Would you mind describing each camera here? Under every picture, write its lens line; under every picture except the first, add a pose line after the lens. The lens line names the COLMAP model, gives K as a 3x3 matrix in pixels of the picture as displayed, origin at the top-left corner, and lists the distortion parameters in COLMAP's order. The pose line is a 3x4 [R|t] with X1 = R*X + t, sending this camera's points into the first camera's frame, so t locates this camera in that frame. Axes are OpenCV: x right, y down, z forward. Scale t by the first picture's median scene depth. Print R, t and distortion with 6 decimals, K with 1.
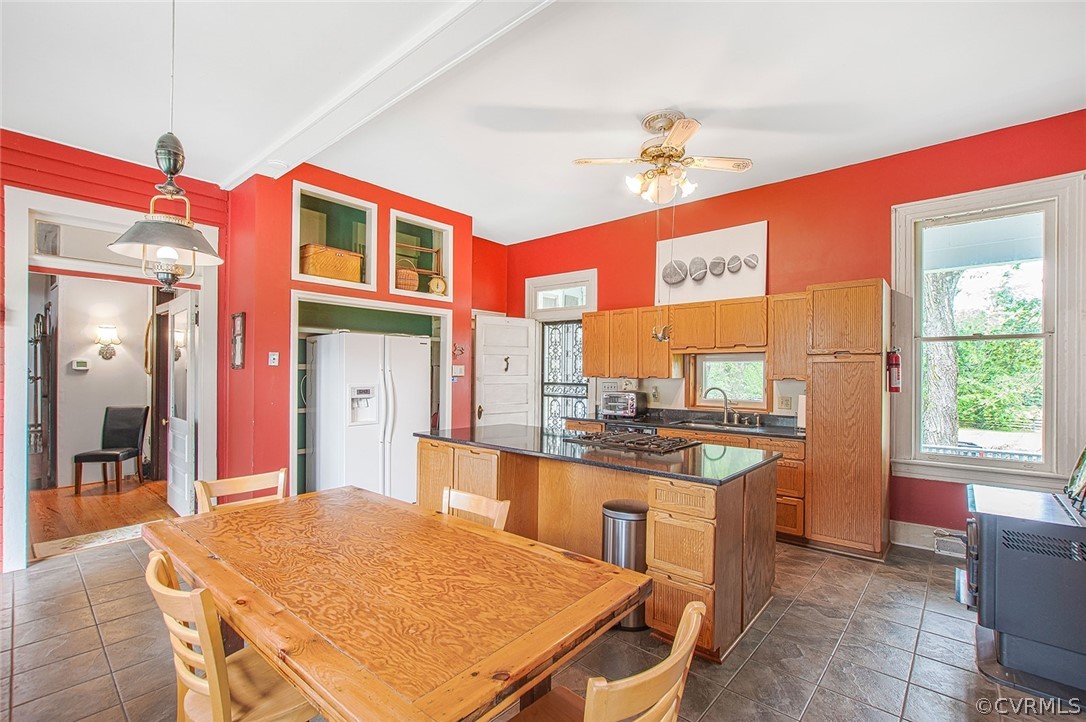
lens RADIAL K [[479.8, 0, 543.6], [0, 479.8, 365.8], [0, 0, 1]] dist [-0.035075, 0.006528]
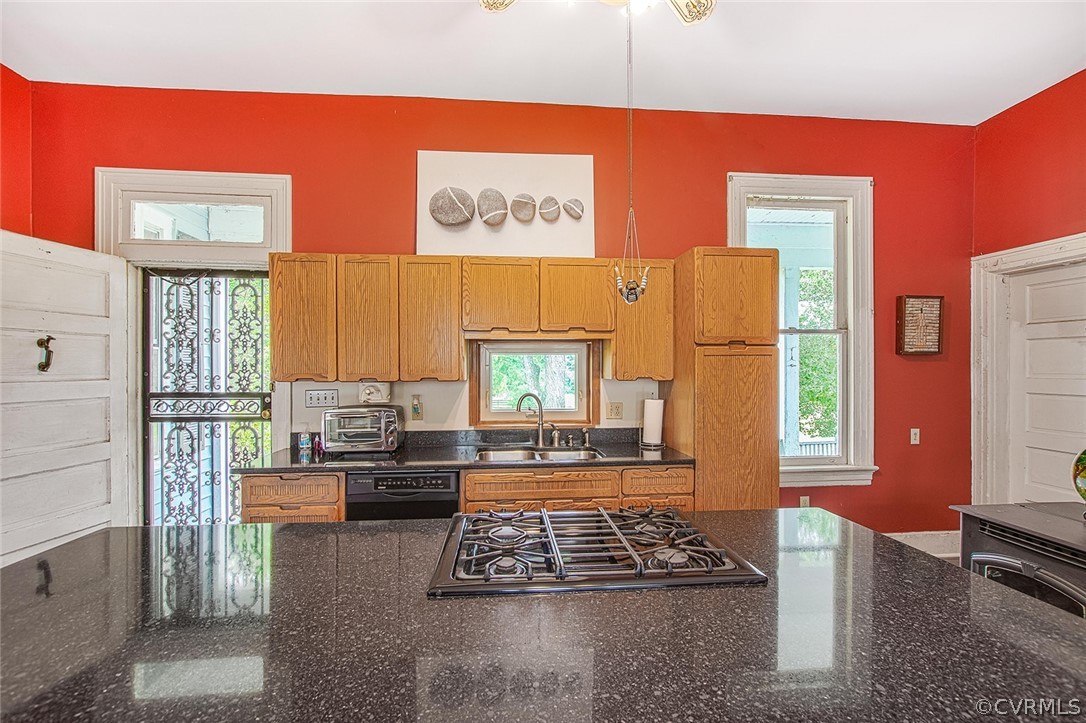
lens RADIAL K [[490.0, 0, 543.0], [0, 490.0, 361.5], [0, 0, 1]] dist [-0.016911, 0.000502]
pose [[0.693140, 0.000588, 0.720802, -0.093127], [-0.002803, 0.999994, 0.001879, 0.001267], [-0.720797, -0.003323, 0.693138, 0.464655]]
